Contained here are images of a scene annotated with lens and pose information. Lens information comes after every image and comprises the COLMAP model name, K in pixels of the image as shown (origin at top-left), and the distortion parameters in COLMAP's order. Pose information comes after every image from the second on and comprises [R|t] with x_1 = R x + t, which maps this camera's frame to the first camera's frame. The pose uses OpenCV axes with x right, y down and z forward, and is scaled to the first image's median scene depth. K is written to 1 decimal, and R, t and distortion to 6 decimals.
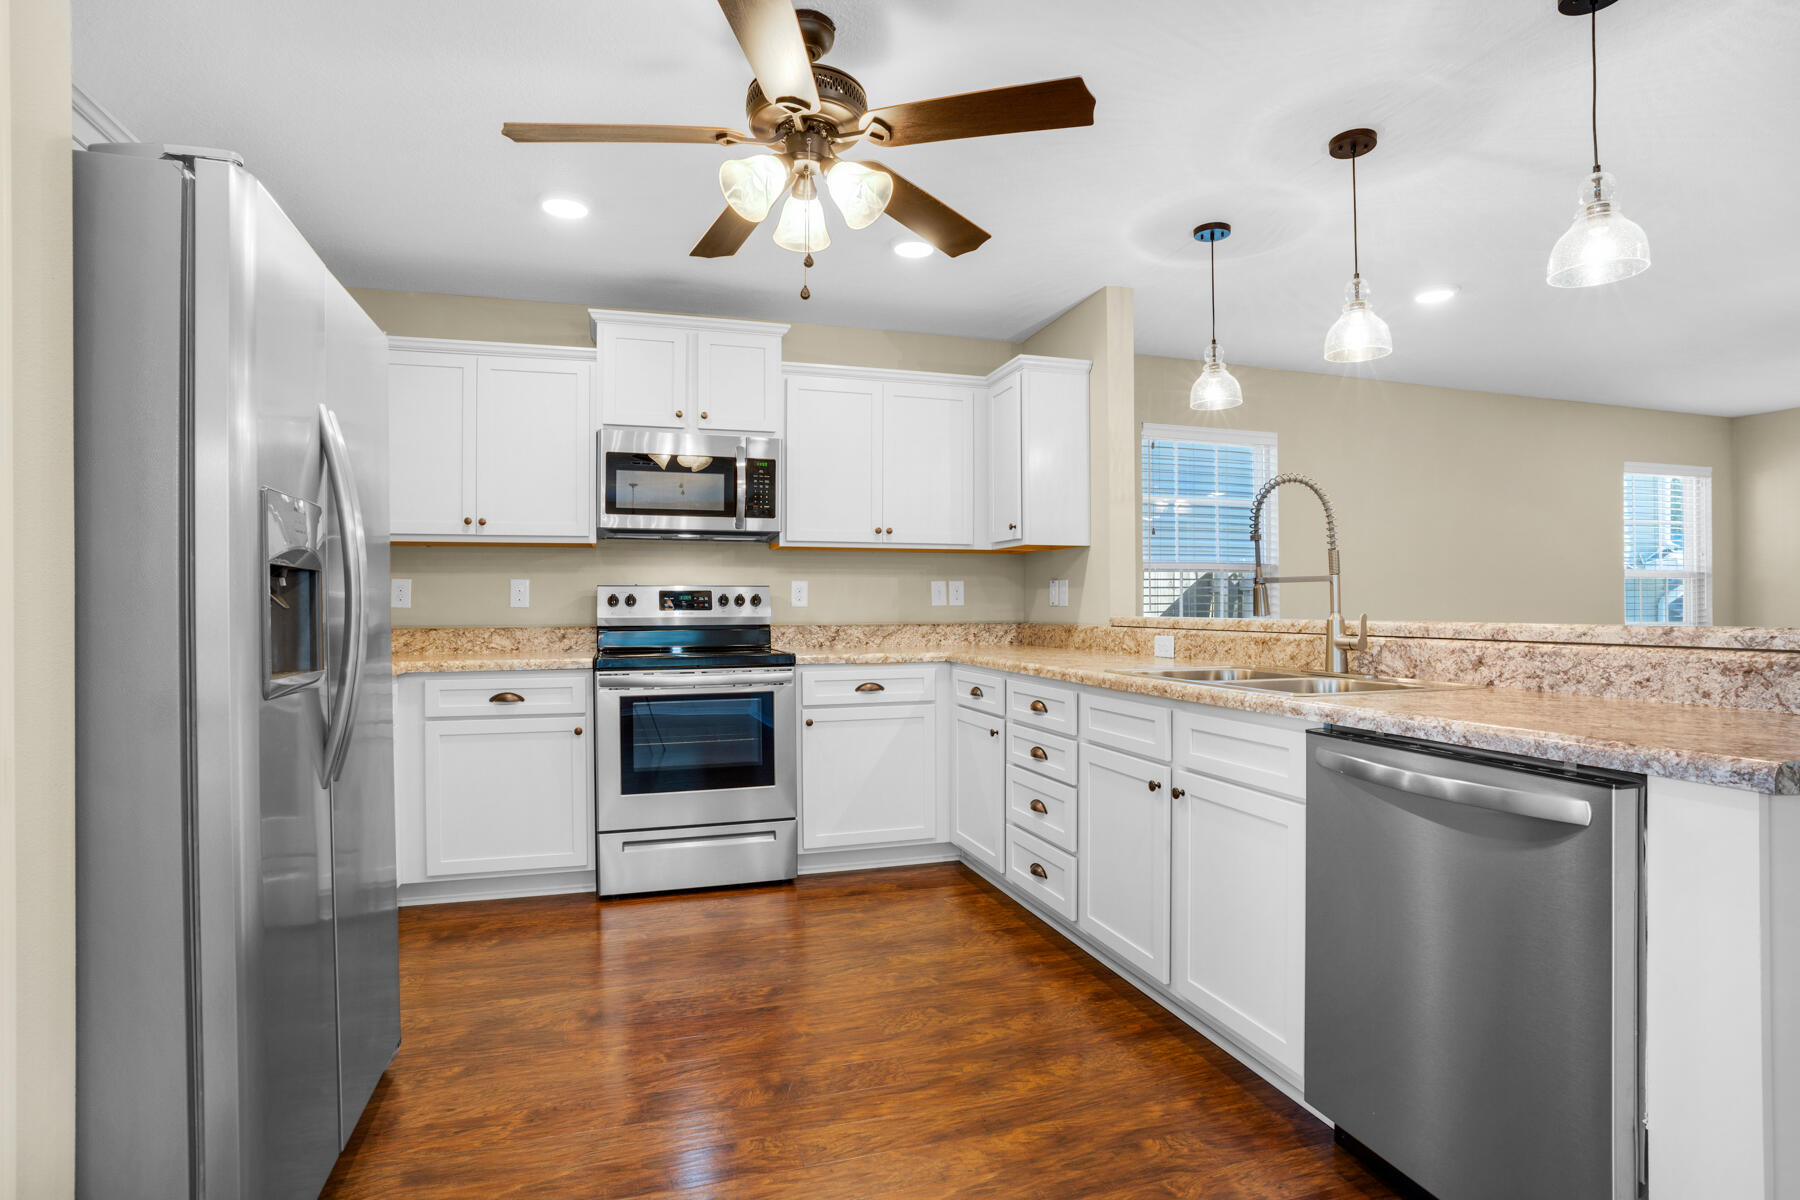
lens RADIAL K [[908.8, 0, 900.0], [0, 908.8, 600.0], [0, 0, 1]] dist [-0.079376, 0.032244]
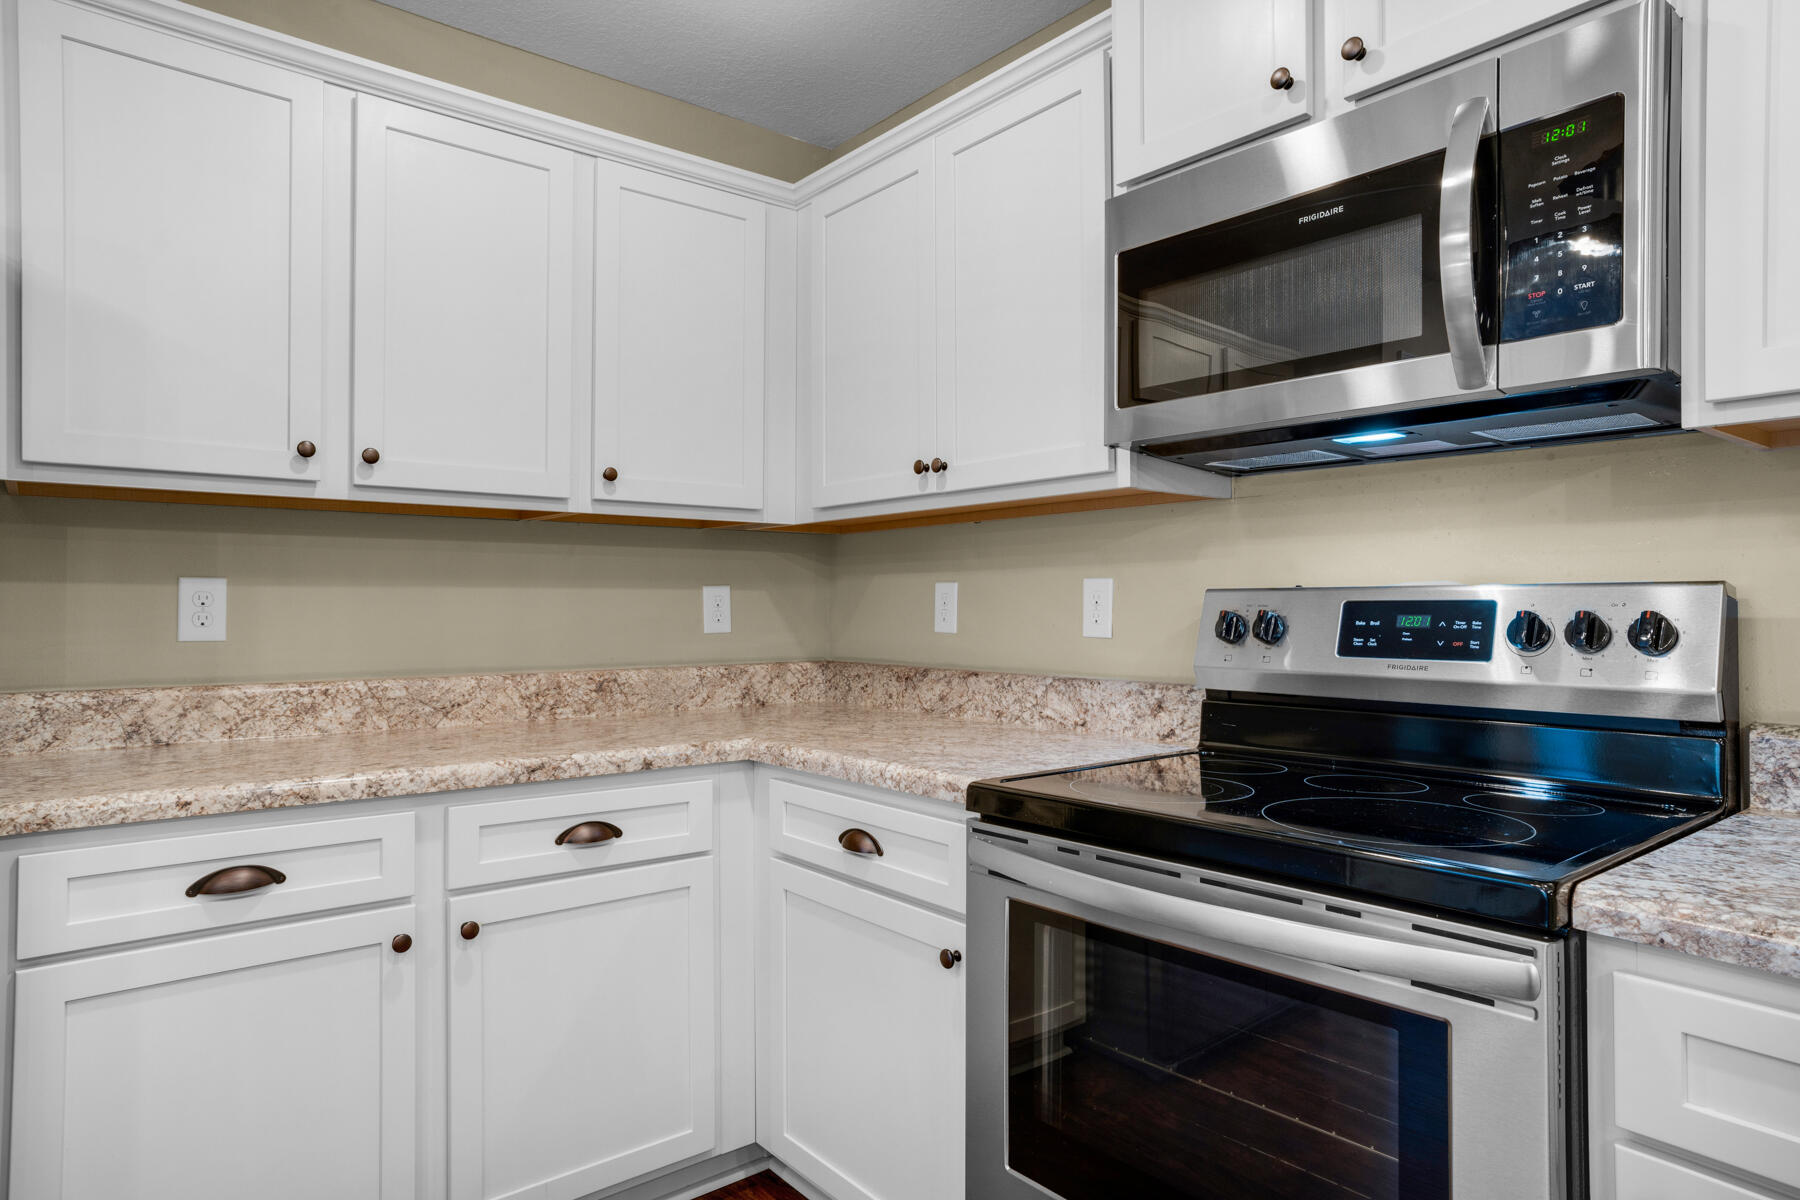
lens RADIAL K [[1055.7, 0, 896.1], [0, 1055.7, 592.5], [0, 0, 1]] dist [-0.000544, 0.000757]
pose [[0.371059, -0.011774, -0.928535, 0.067636], [0.003016, 0.999930, -0.011474, -0.010581], [0.928605, 0.001457, 0.371068, 0.751794]]
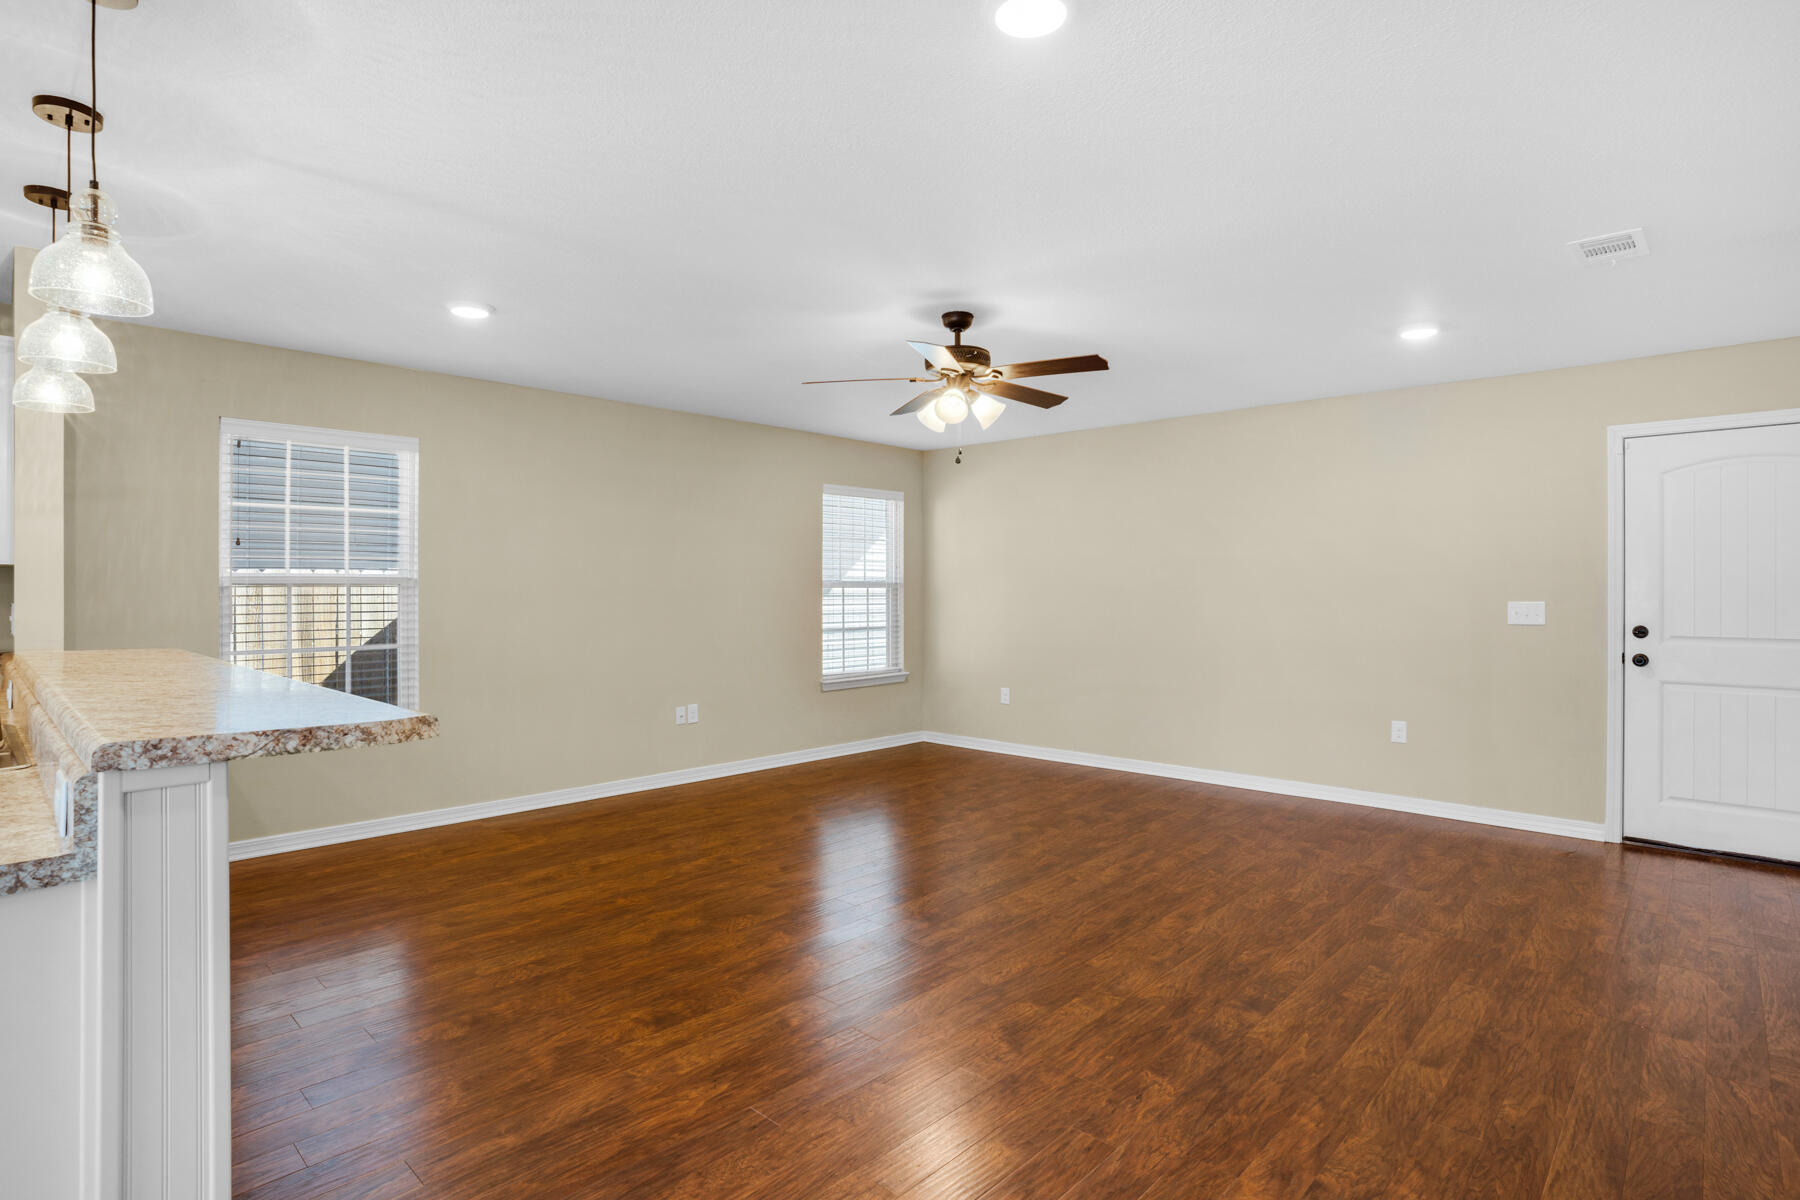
lens RADIAL K [[908.8, 0, 900.0], [0, 908.8, 600.0], [0, 0, 1]] dist [-0.079376, 0.032244]
pose [[0.864468, -0.002938, 0.502679, 0.535420], [-0.003833, 0.999915, 0.012436, -0.042806], [-0.502673, -0.012677, 0.864384, -0.082580]]
